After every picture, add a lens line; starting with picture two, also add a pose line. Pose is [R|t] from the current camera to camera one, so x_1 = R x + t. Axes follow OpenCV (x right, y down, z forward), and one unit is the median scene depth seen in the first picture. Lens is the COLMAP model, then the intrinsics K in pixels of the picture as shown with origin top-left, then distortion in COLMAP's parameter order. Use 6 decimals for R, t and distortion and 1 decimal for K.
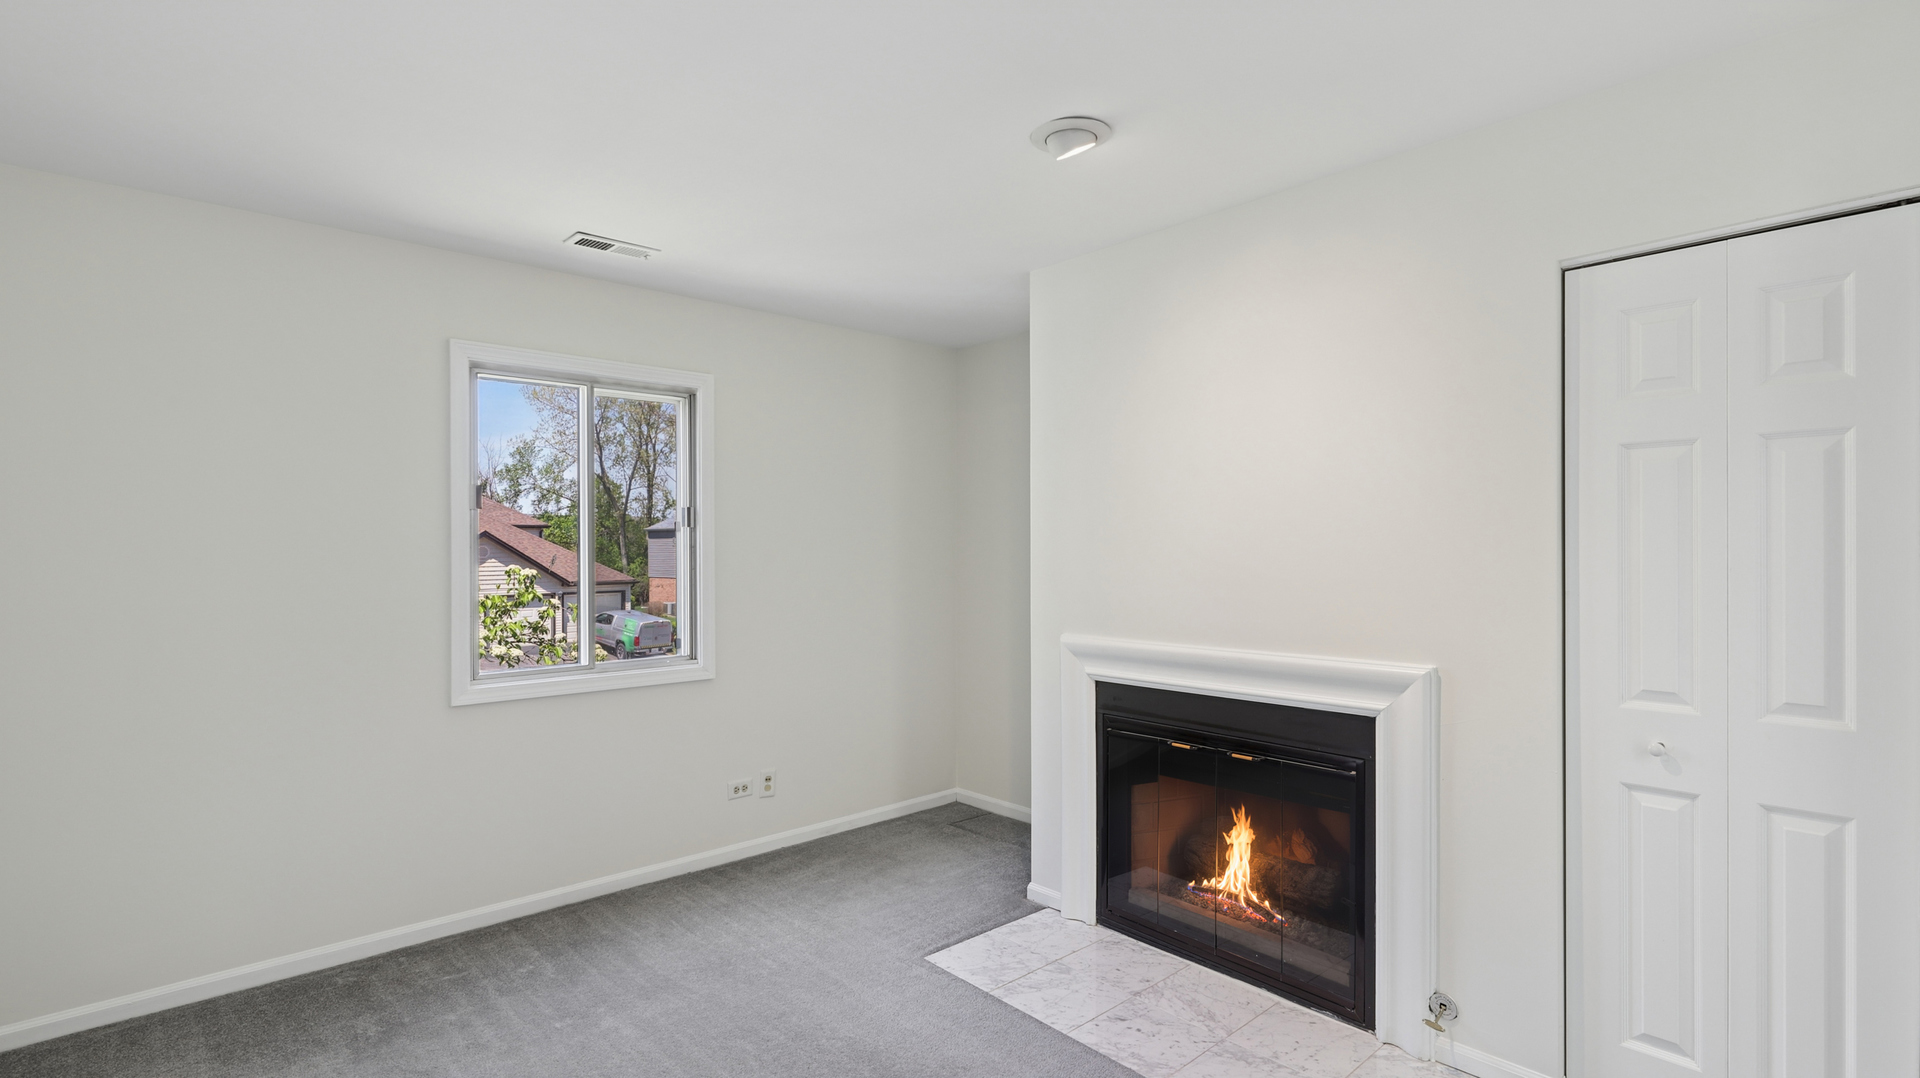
lens RADIAL K [[900.7, 0, 960.0], [0, 900.7, 539.0], [0, 0, 1]] dist [0.000328, 0.000074]
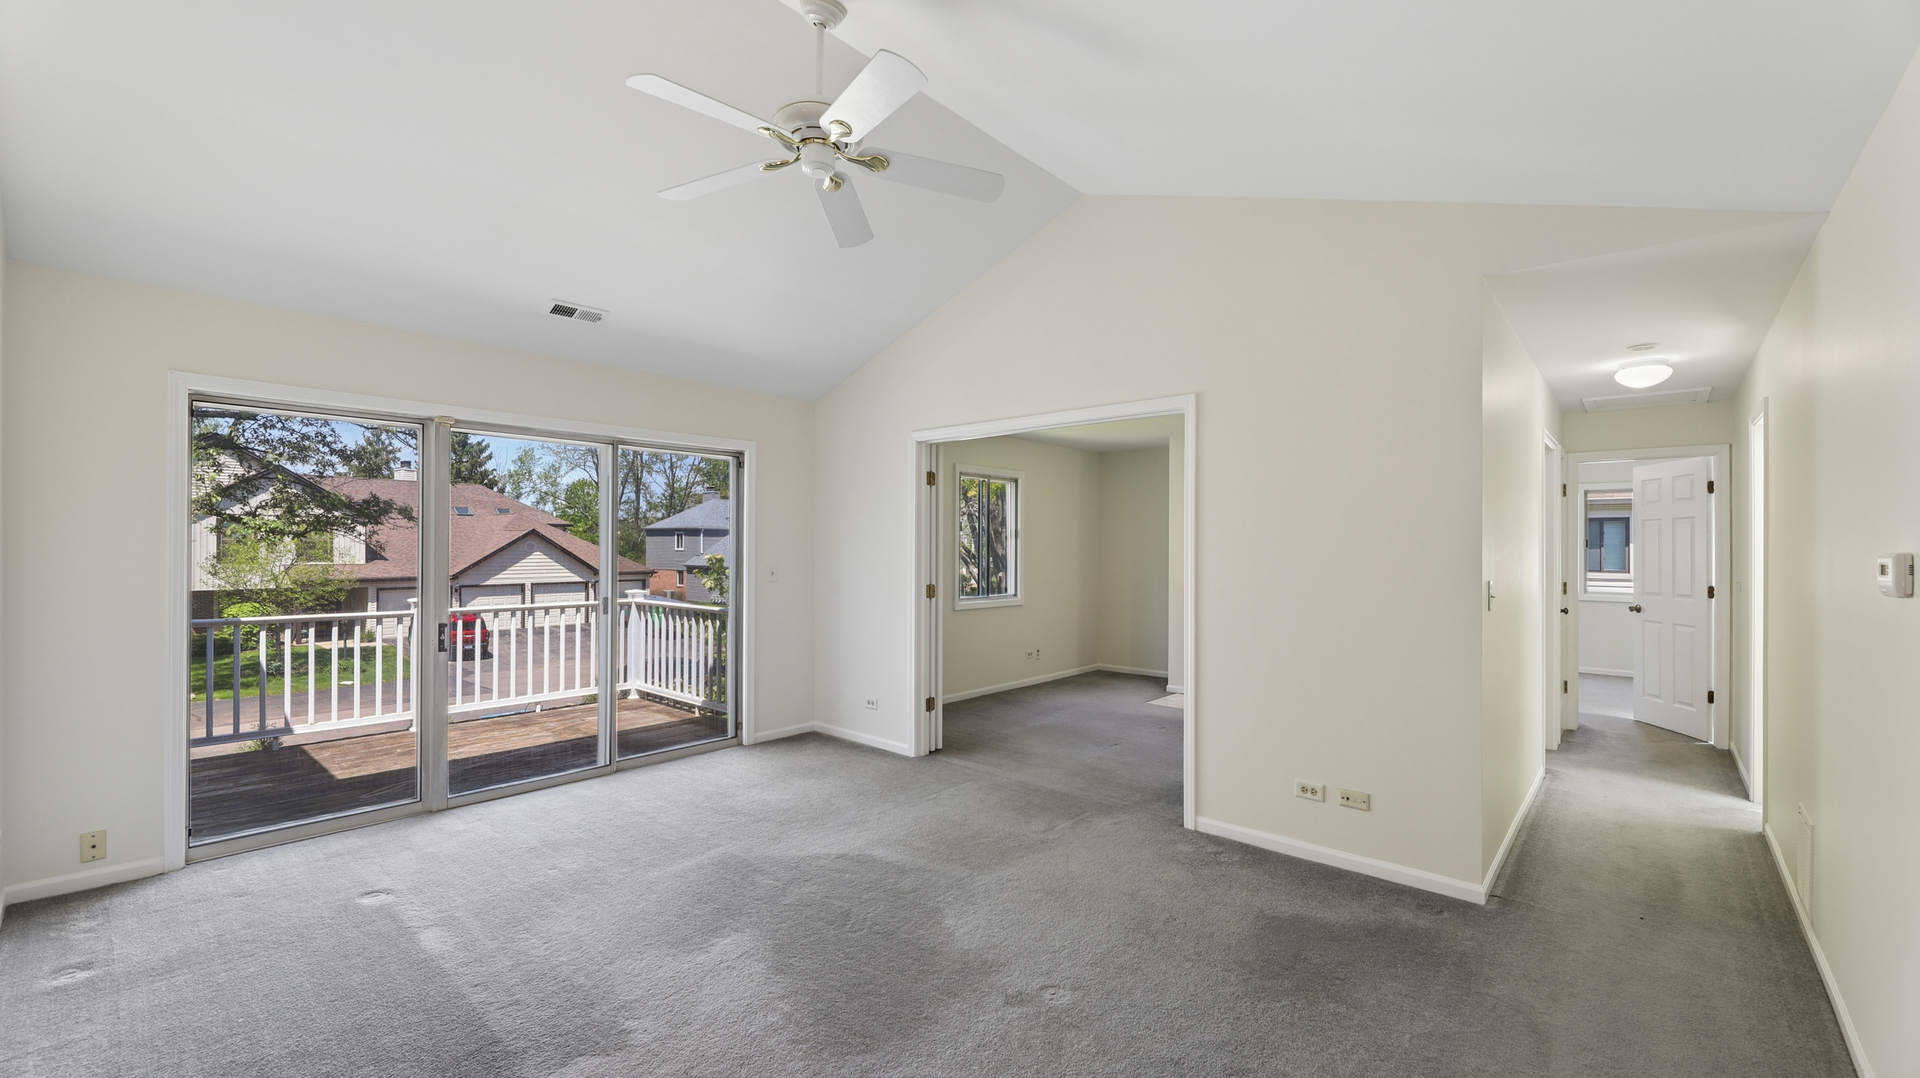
lens RADIAL K [[783.3, 0, 961.5], [0, 783.3, 548.0], [0, 0, 1]] dist [-0.000299, -0.000155]
pose [[0.993680, 0.008548, 0.111921, -0.067293], [-0.009914, 0.999883, 0.011660, -0.001110], [-0.111809, -0.012696, 0.993649, -0.098326]]
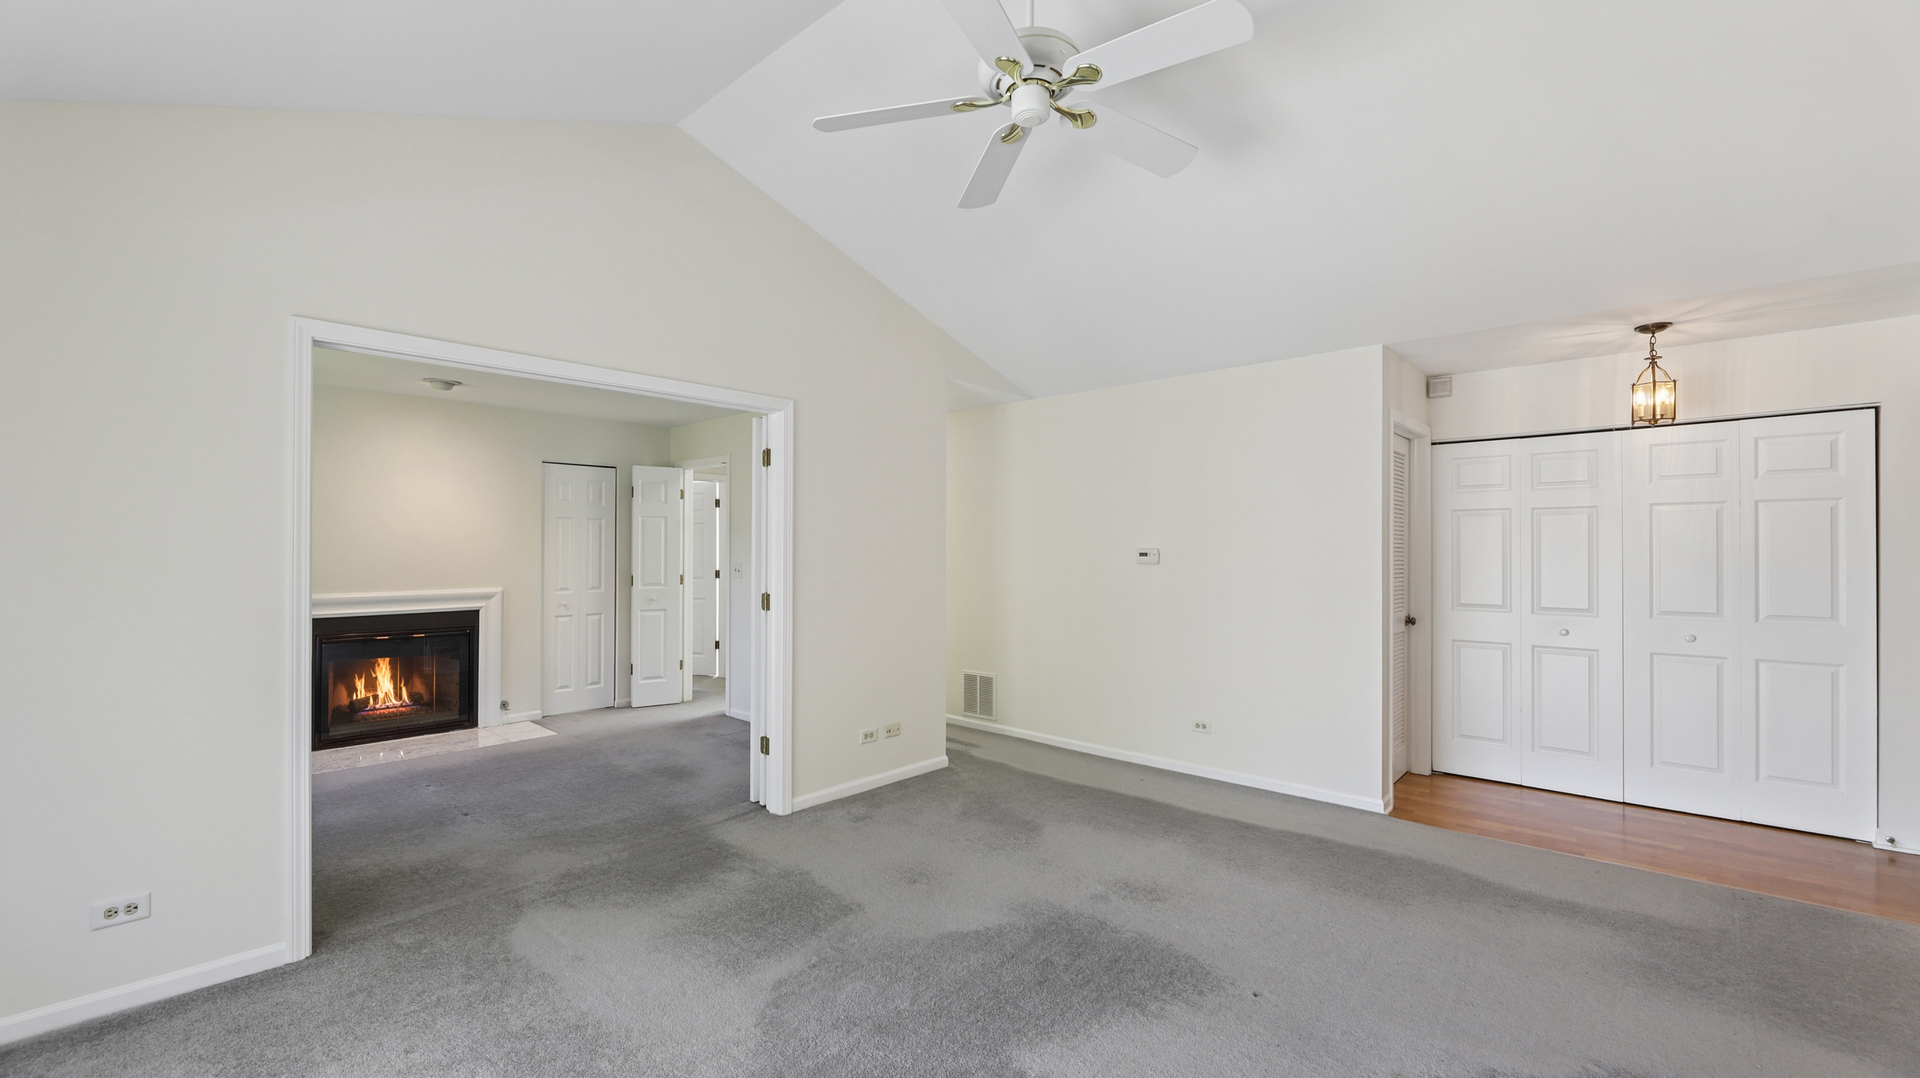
lens RADIAL K [[783.3, 0, 961.5], [0, 783.3, 548.0], [0, 0, 1]] dist [-0.000299, -0.000155]
pose [[-0.108339, 0.002529, 0.994111, -0.135522], [-0.015325, 0.999874, -0.004214, 0.000099], [-0.993996, -0.015691, -0.108286, -0.011737]]
